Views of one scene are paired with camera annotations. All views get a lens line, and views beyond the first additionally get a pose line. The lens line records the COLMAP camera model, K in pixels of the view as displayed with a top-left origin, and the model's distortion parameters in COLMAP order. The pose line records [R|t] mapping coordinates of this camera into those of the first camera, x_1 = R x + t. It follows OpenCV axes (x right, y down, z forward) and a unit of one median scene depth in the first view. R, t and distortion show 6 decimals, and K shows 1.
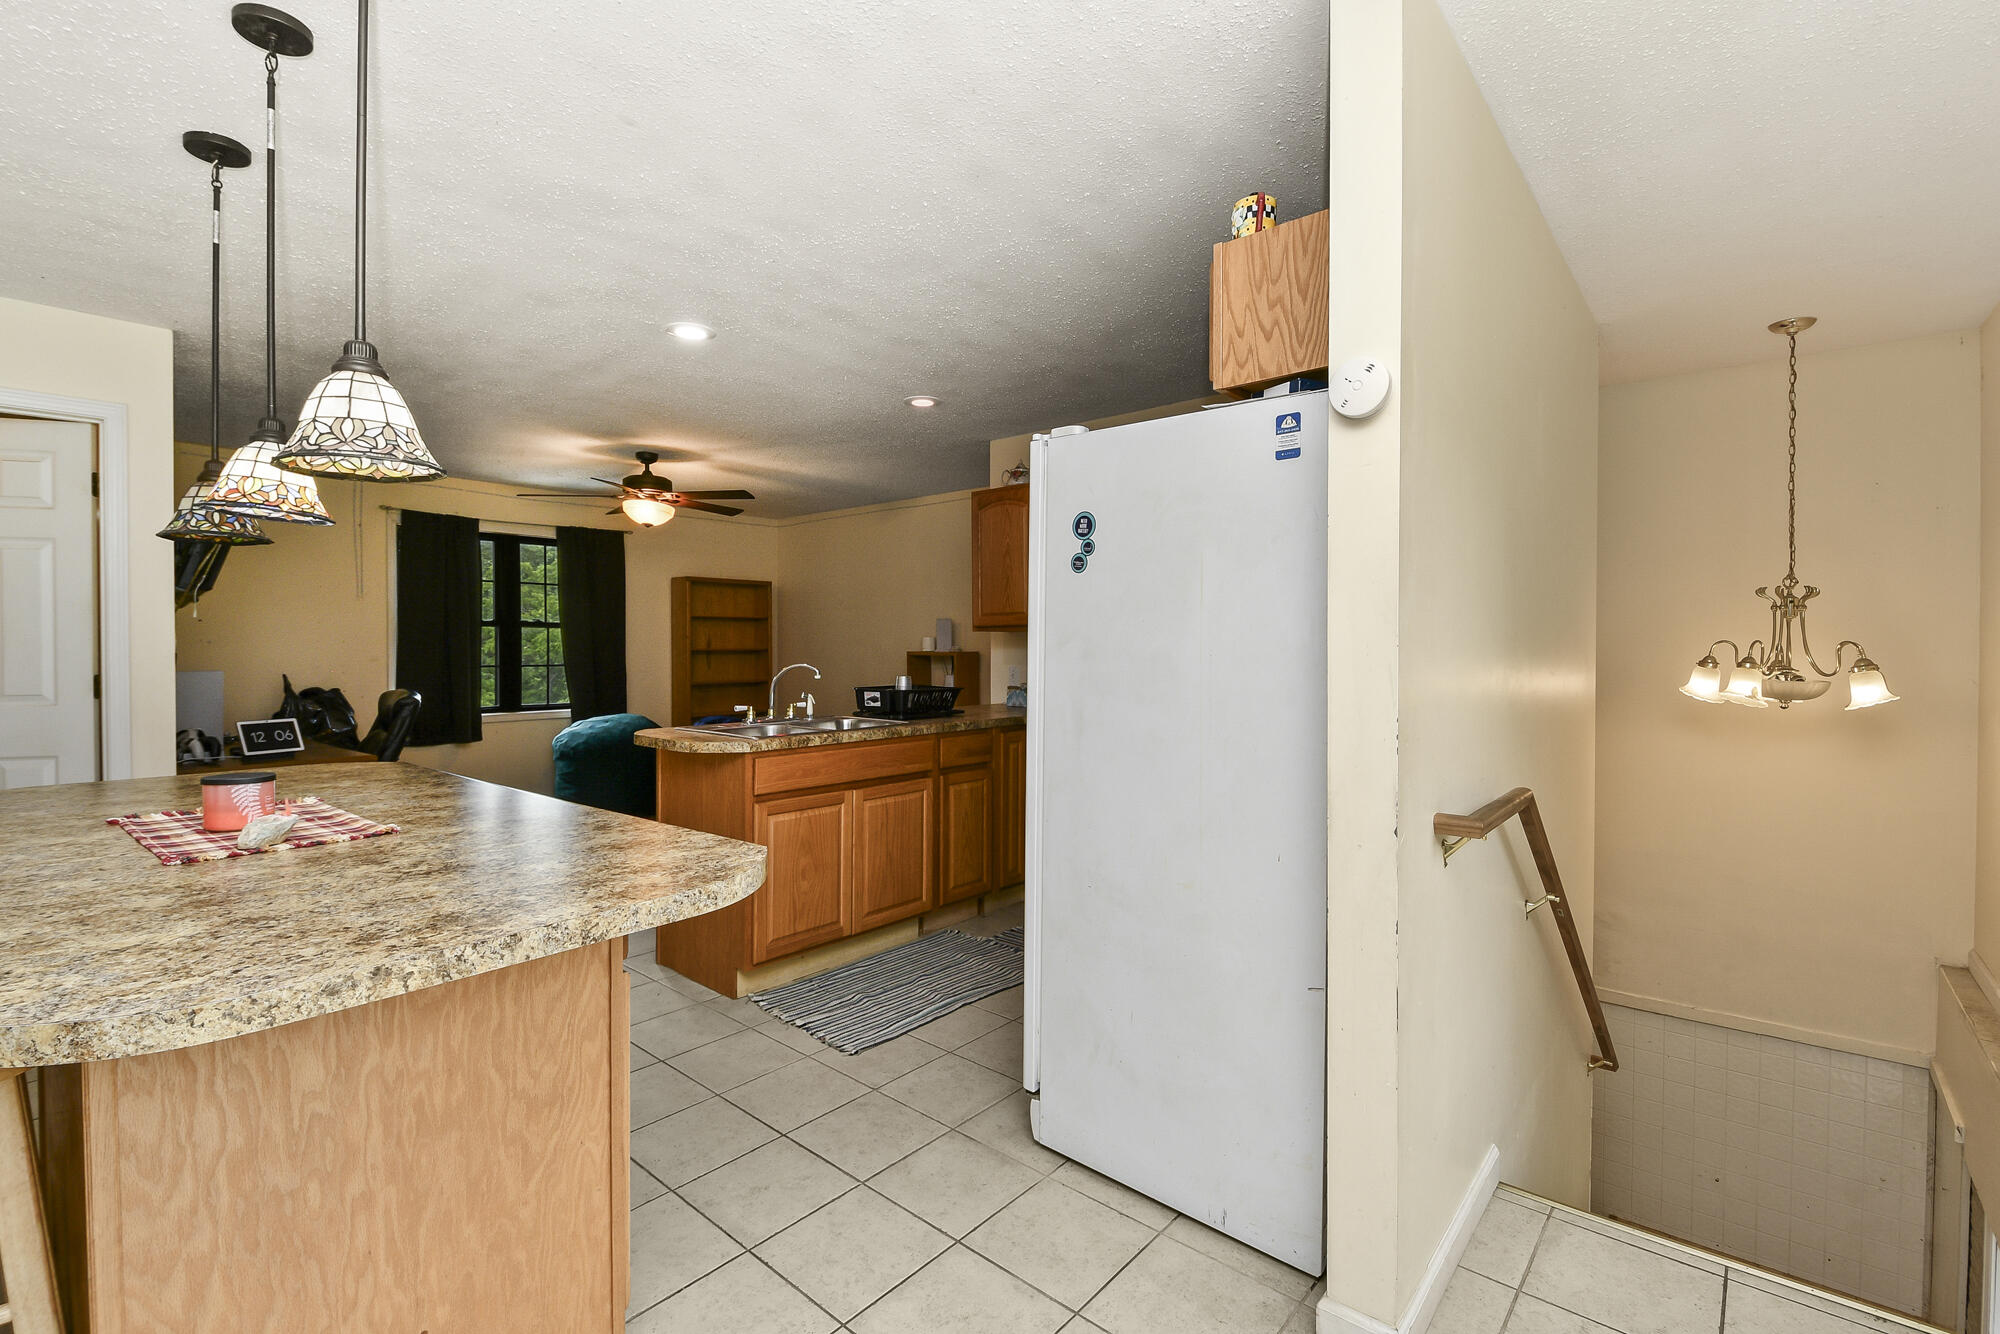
lens RADIAL K [[897.2, 0, 990.3], [0, 897.2, 656.1], [0, 0, 1]] dist [0.024401, -0.023030]
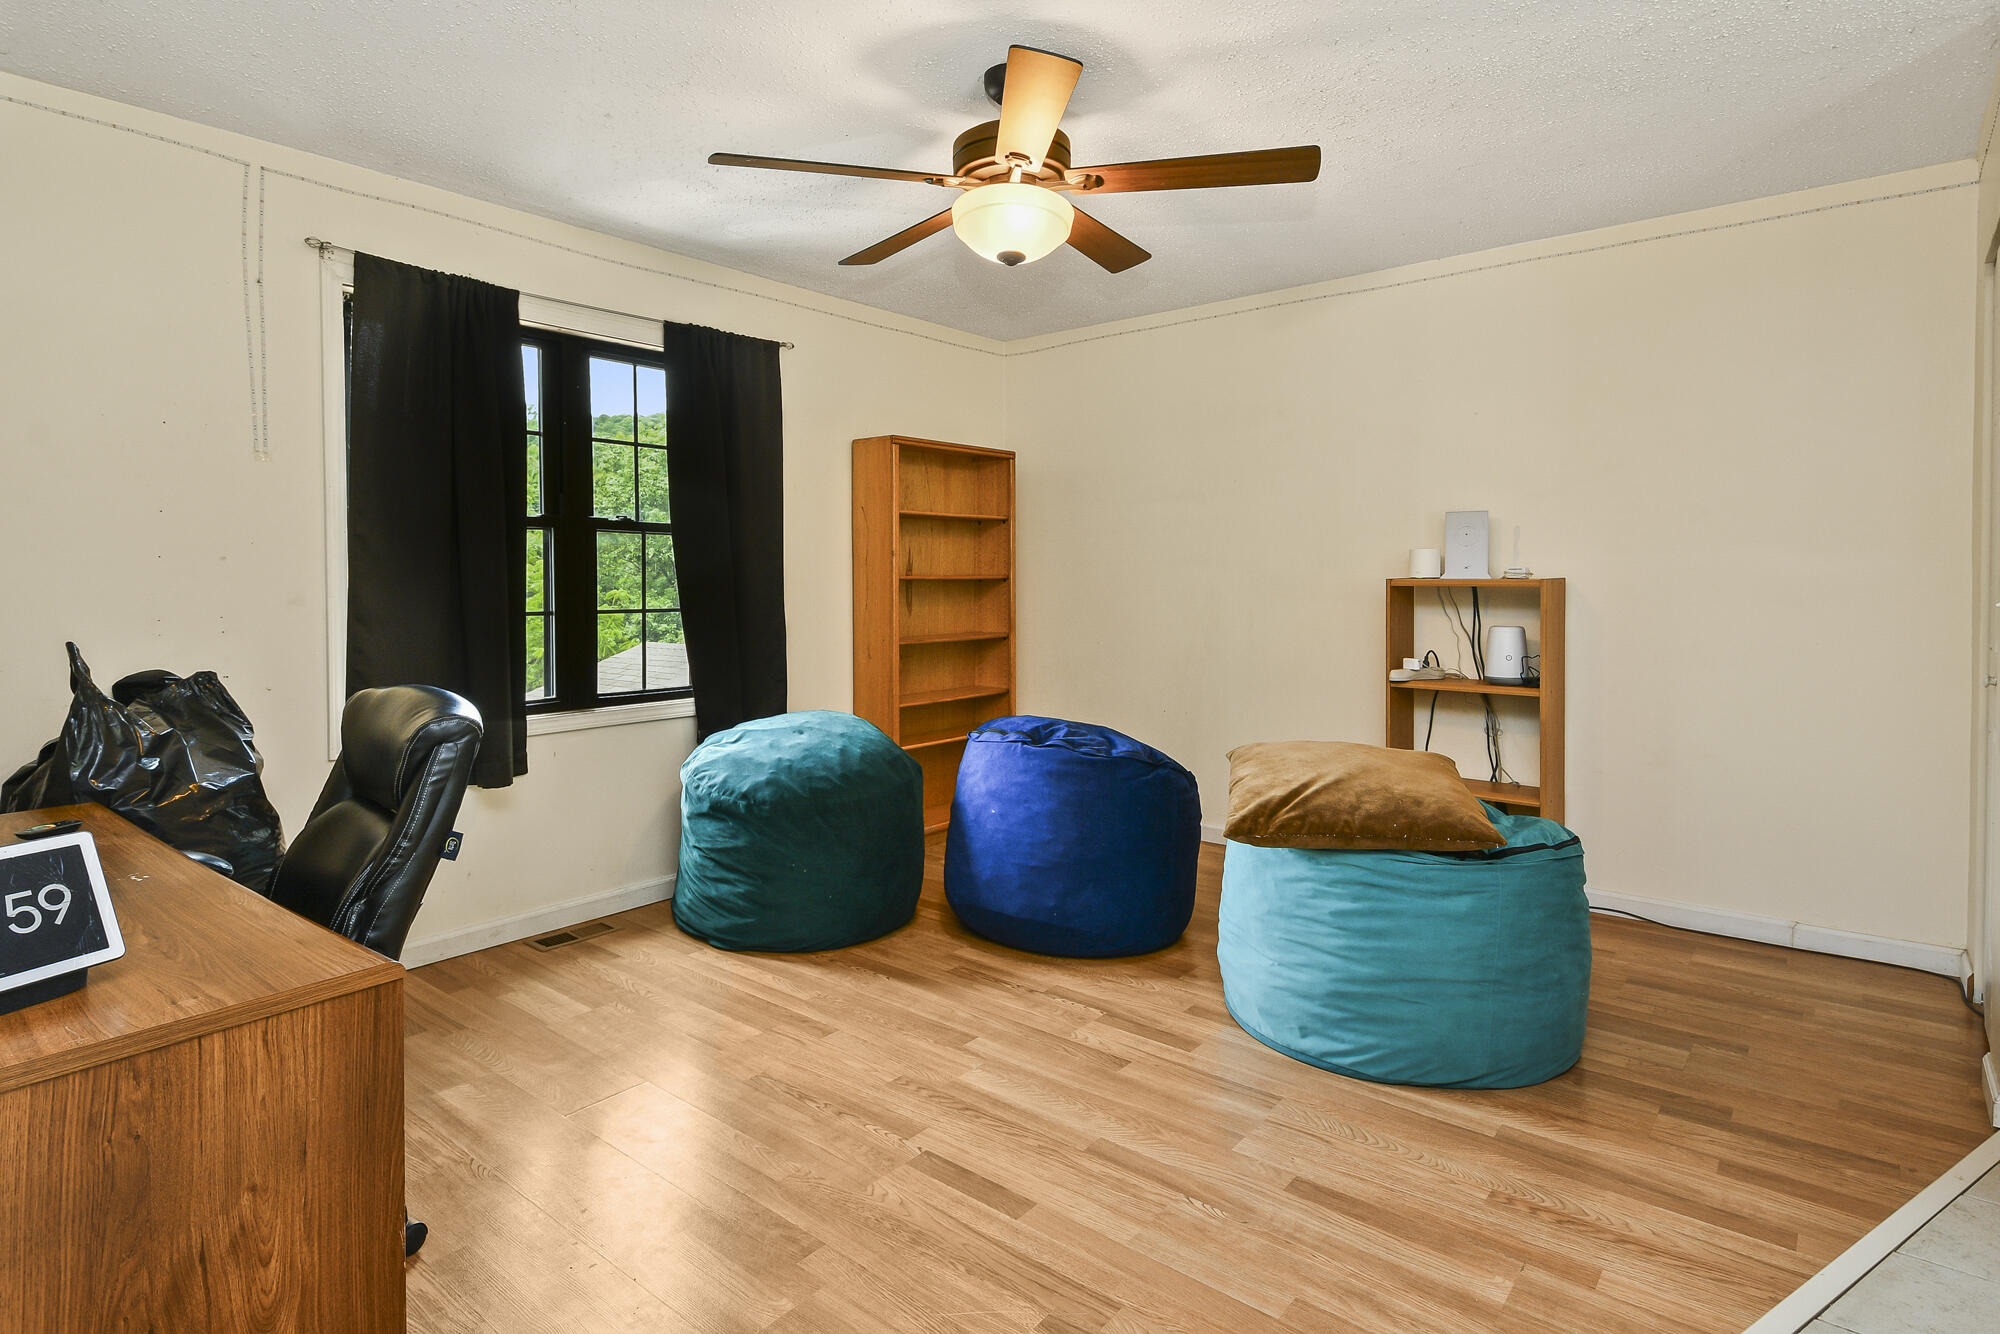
lens RADIAL K [[1038.8, 0, 992.5], [0, 1038.8, 603.1], [0, 0, 1]] dist [0.024479, -0.016399]
pose [[0.999441, -0.004579, 0.033106, -0.687662], [0.004147, 0.999906, 0.013105, -0.000737], [-0.033163, -0.012960, 0.999366, 0.919974]]
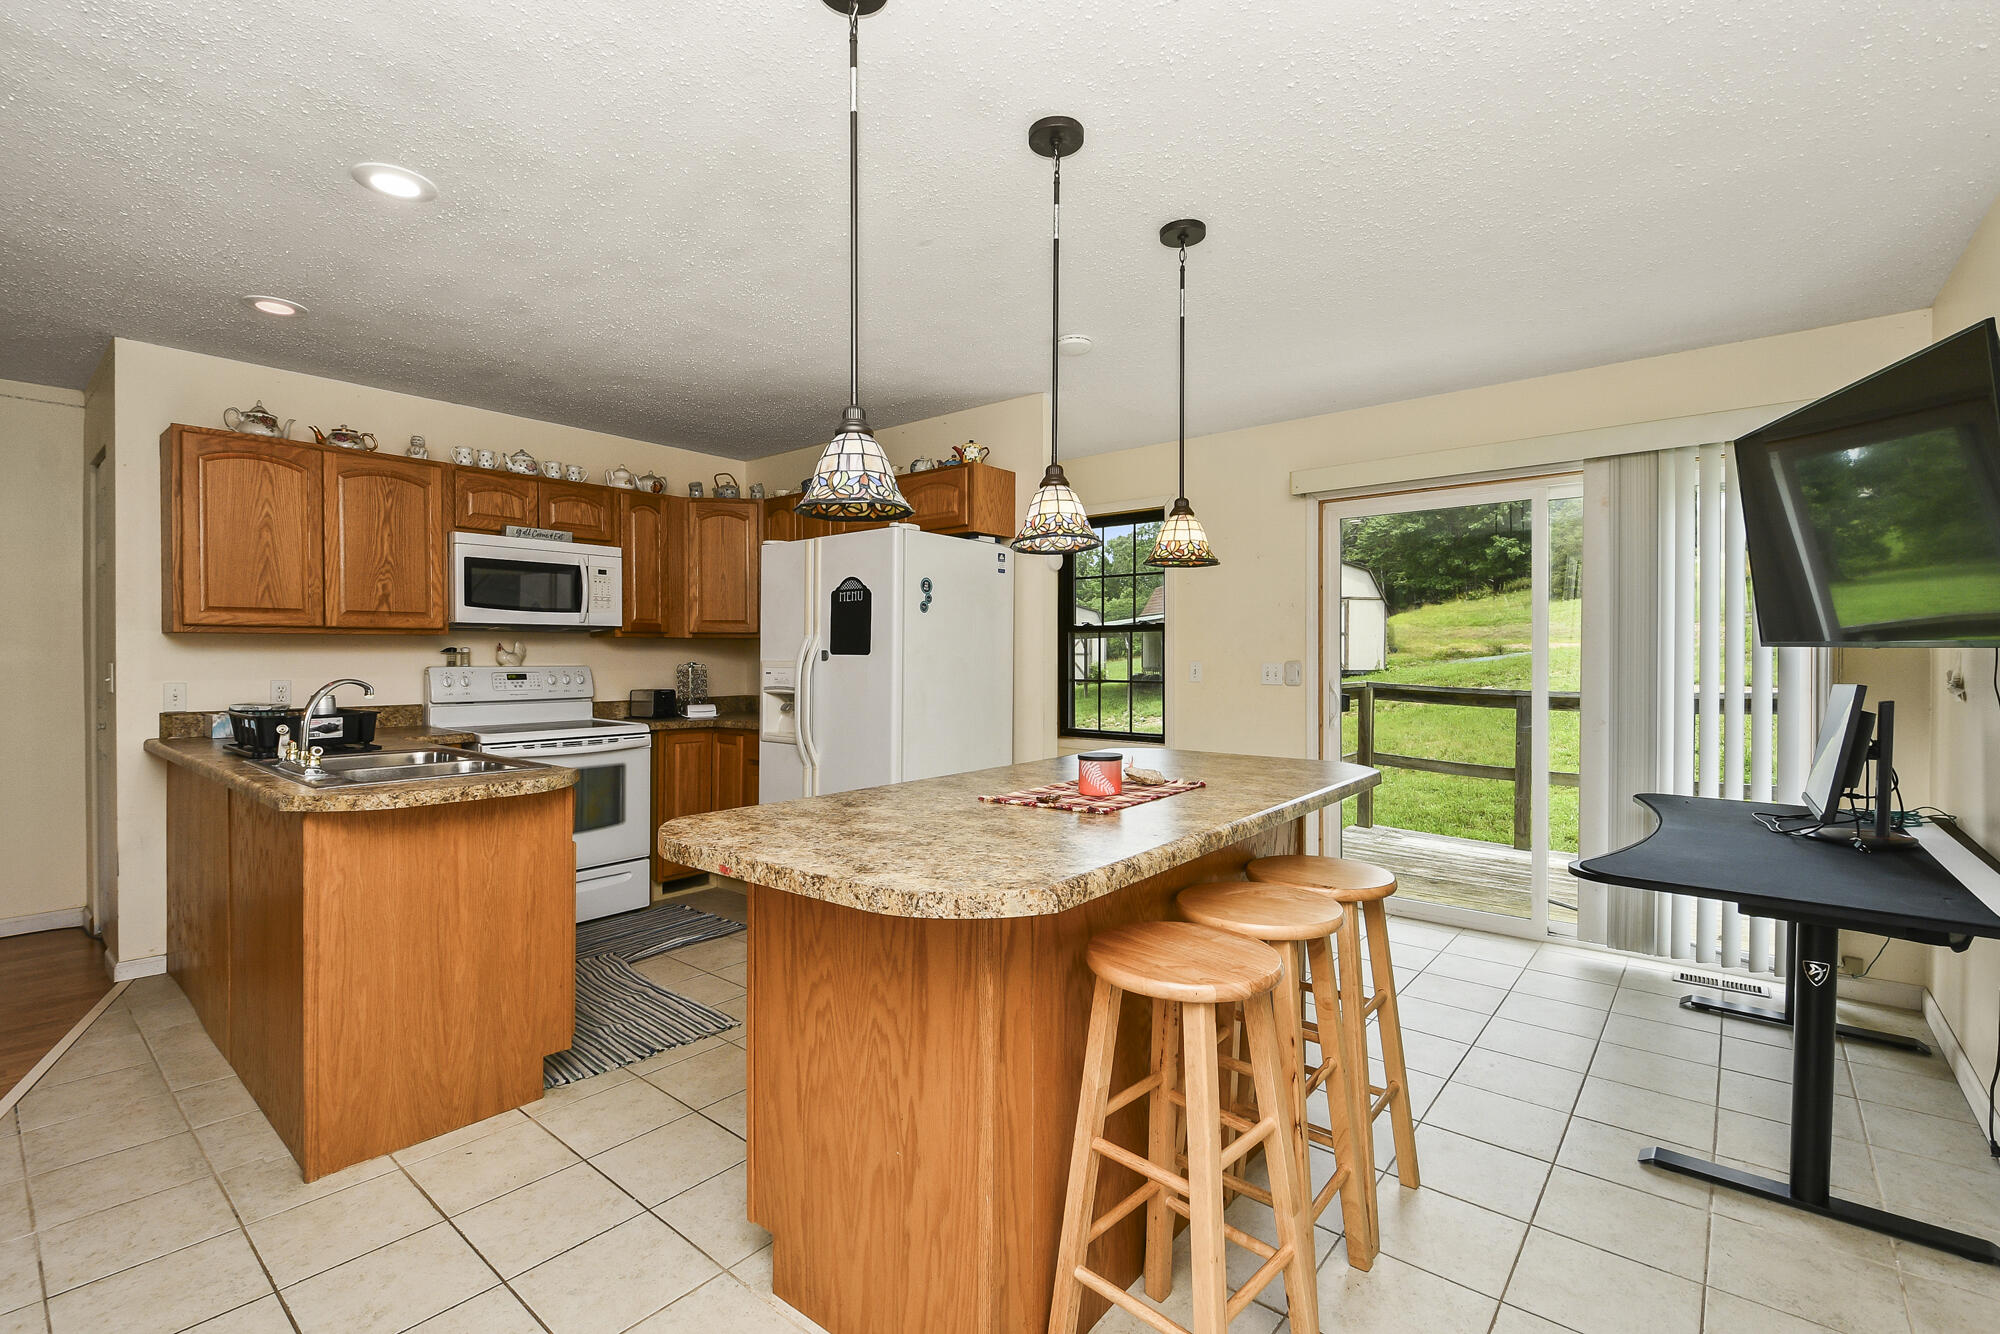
lens RADIAL K [[871.9, 0, 1000.0], [0, 871.9, 667.0], [0, 0, 1]] dist [0.022585, -0.019903]
pose [[-0.016418, -0.006511, 0.999844, -1.012001], [0.009269, 0.999935, 0.006663, 0.001576], [-0.999822, 0.009377, -0.016357, 0.579207]]
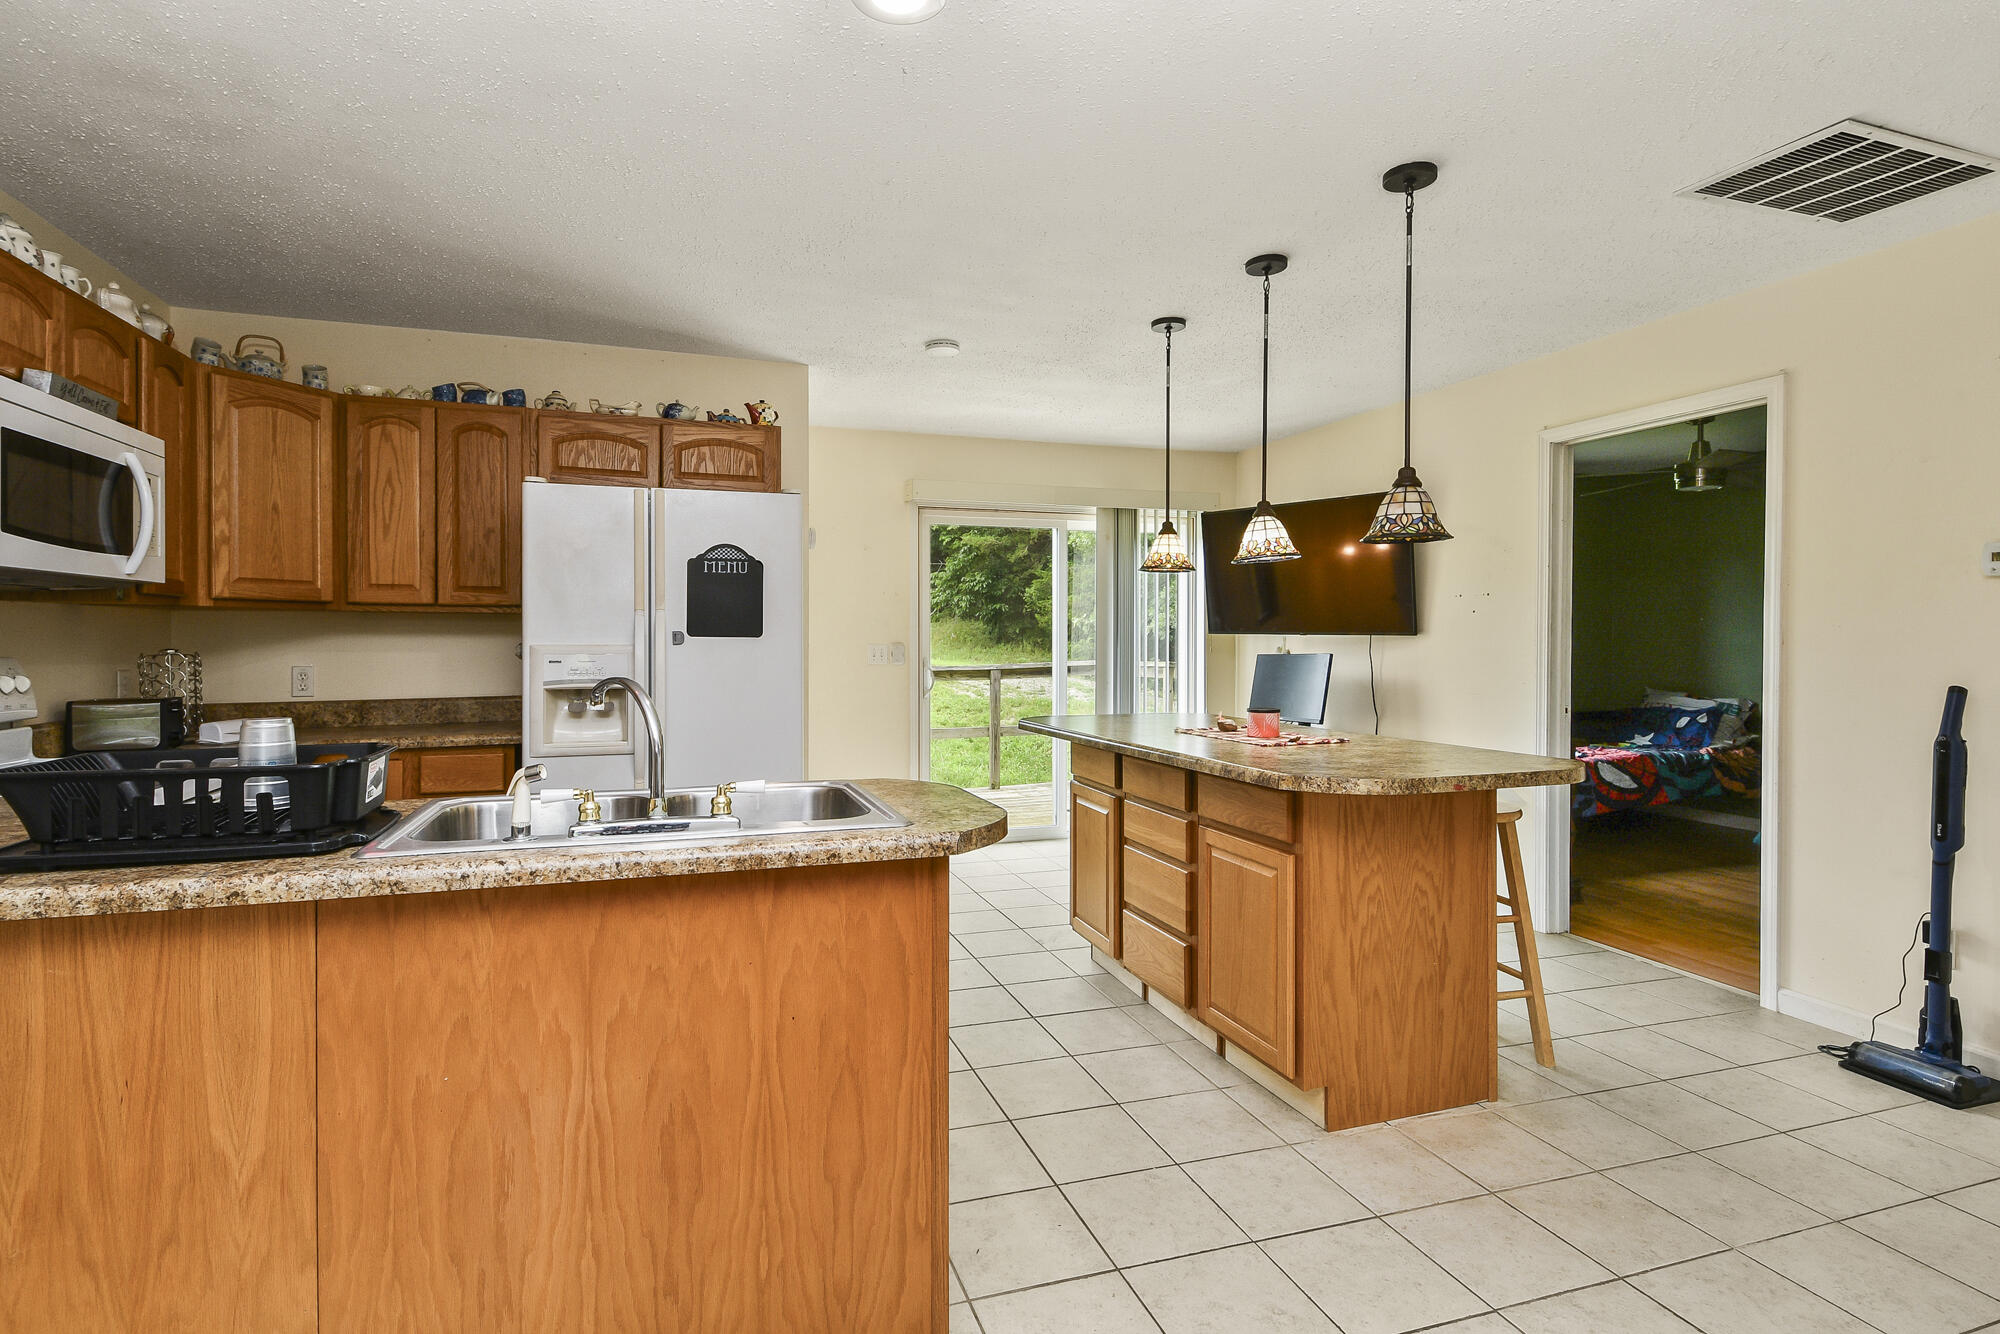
lens RADIAL K [[965.6, 0, 907.7], [0, 965.6, 665.3], [0, 0, 1]] dist [0.017972, -0.000061]
pose [[-0.838091, -0.010090, 0.545438, -0.630861], [0.008519, 0.999465, 0.031579, -0.008908], [-0.545465, 0.031113, -0.837556, 1.486310]]
